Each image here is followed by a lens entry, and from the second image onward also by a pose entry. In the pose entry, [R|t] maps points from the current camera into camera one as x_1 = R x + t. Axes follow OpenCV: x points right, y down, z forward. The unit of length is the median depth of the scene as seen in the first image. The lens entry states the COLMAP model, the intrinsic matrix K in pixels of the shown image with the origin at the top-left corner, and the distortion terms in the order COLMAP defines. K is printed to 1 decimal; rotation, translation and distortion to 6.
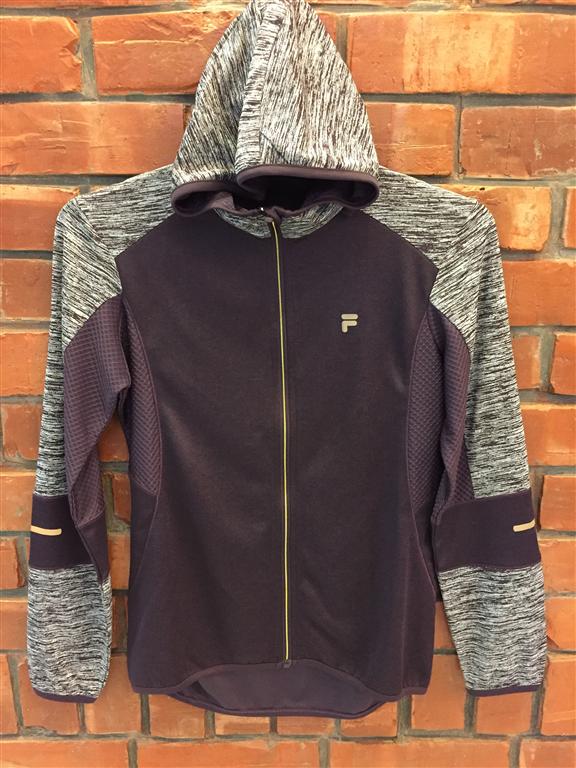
lens RADIAL K [[645.4, 0, 286.6], [0, 645.4, 380.7], [0, 0, 1]] dist [0.069615, -0.099129]
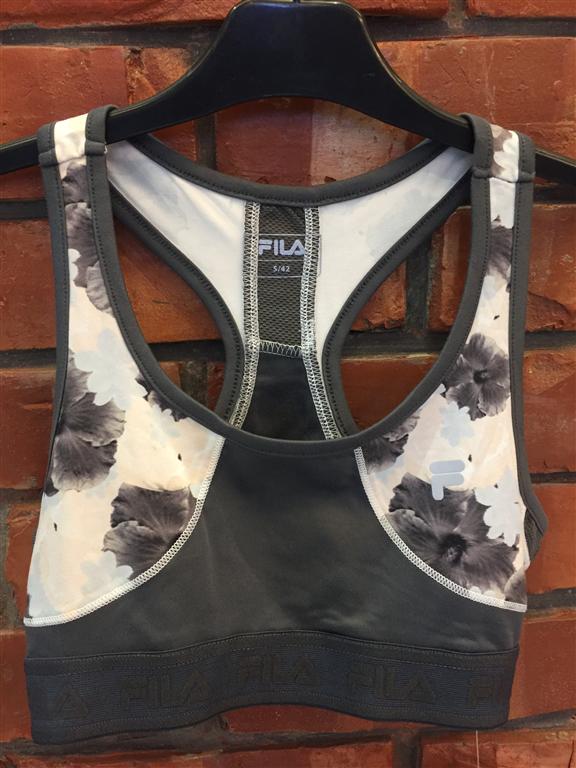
lens RADIAL K [[650.3, 0, 284.7], [0, 650.3, 382.4], [0, 0, 1]] dist [0.069680, -0.099840]
pose [[0.999167, -0.031069, 0.026466, -0.062705], [0.031348, 0.999456, -0.010210, -0.172210], [-0.026134, 0.011031, 0.999598, 0.519152]]
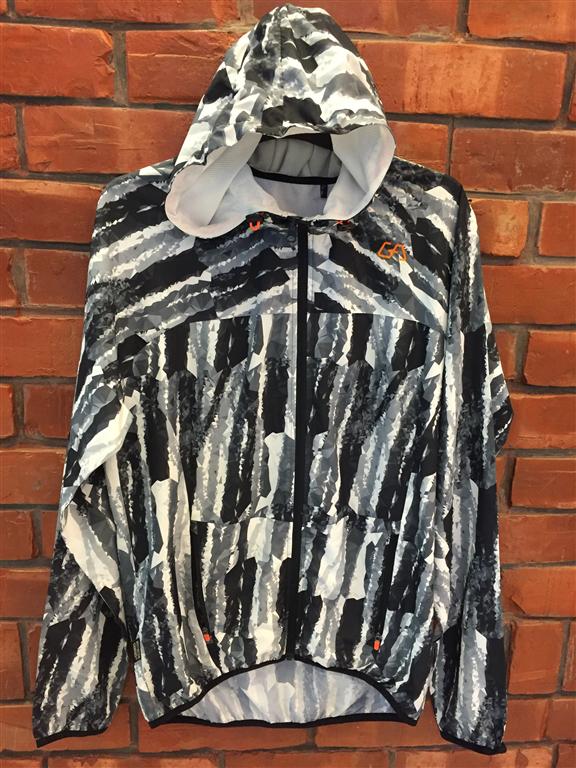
lens RADIAL K [[650.3, 0, 284.7], [0, 650.3, 382.4], [0, 0, 1]] dist [0.069680, -0.099840]
pose [[0.997760, 0.018894, 0.064173, -0.087833], [-0.018743, 0.999820, -0.002961, 0.030475], [-0.064217, 0.001752, 0.997934, -0.115141]]
